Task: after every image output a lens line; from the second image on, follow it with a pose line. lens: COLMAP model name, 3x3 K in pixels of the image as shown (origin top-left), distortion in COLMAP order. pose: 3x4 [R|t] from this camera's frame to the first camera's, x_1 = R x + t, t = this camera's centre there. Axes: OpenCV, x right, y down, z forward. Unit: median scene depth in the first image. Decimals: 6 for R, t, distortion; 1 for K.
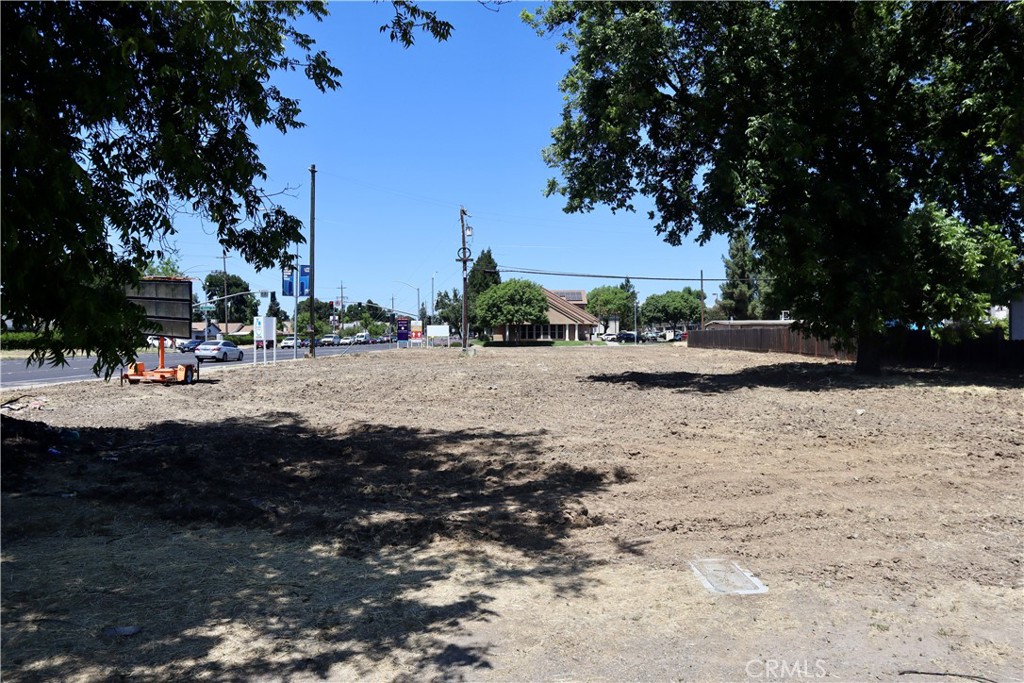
lens RADIAL K [[696.0, 0, 512.0], [0, 696.0, 341.5], [0, 0, 1]] dist [-0.111420, 0.061338]
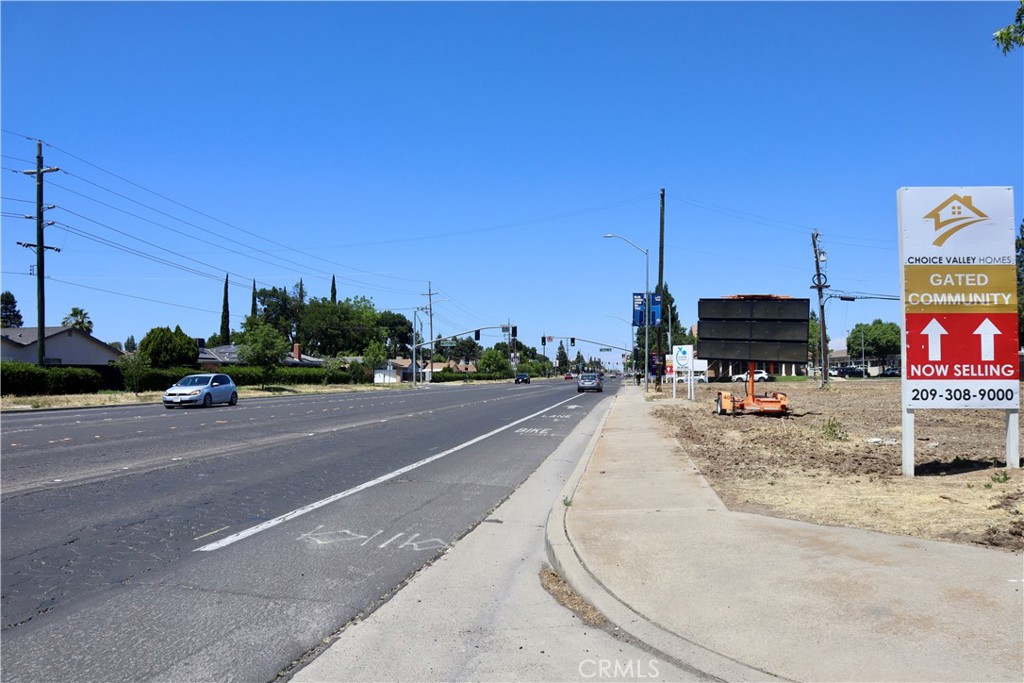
lens RADIAL K [[696.0, 0, 512.0], [0, 696.0, 341.5], [0, 0, 1]] dist [-0.111420, 0.061338]
pose [[0.988732, -0.010378, -0.149336, -0.196985], [0.002106, 0.998459, -0.055447, 0.003851], [0.149682, 0.054507, 0.987231, 0.017860]]
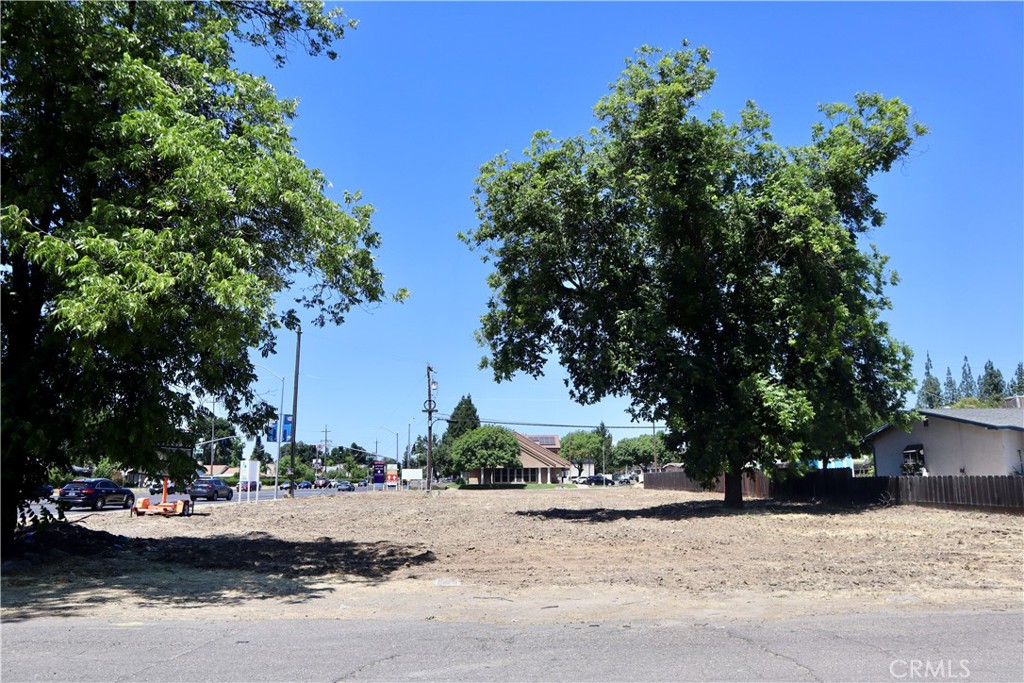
lens RADIAL K [[696.0, 0, 512.0], [0, 696.0, 341.5], [0, 0, 1]] dist [-0.111420, 0.061338]
pose [[0.999846, -0.000118, 0.017543, 0.025969], [0.003677, 0.979174, -0.202990, 0.001017], [-0.017153, 0.203023, 0.979024, -0.075109]]
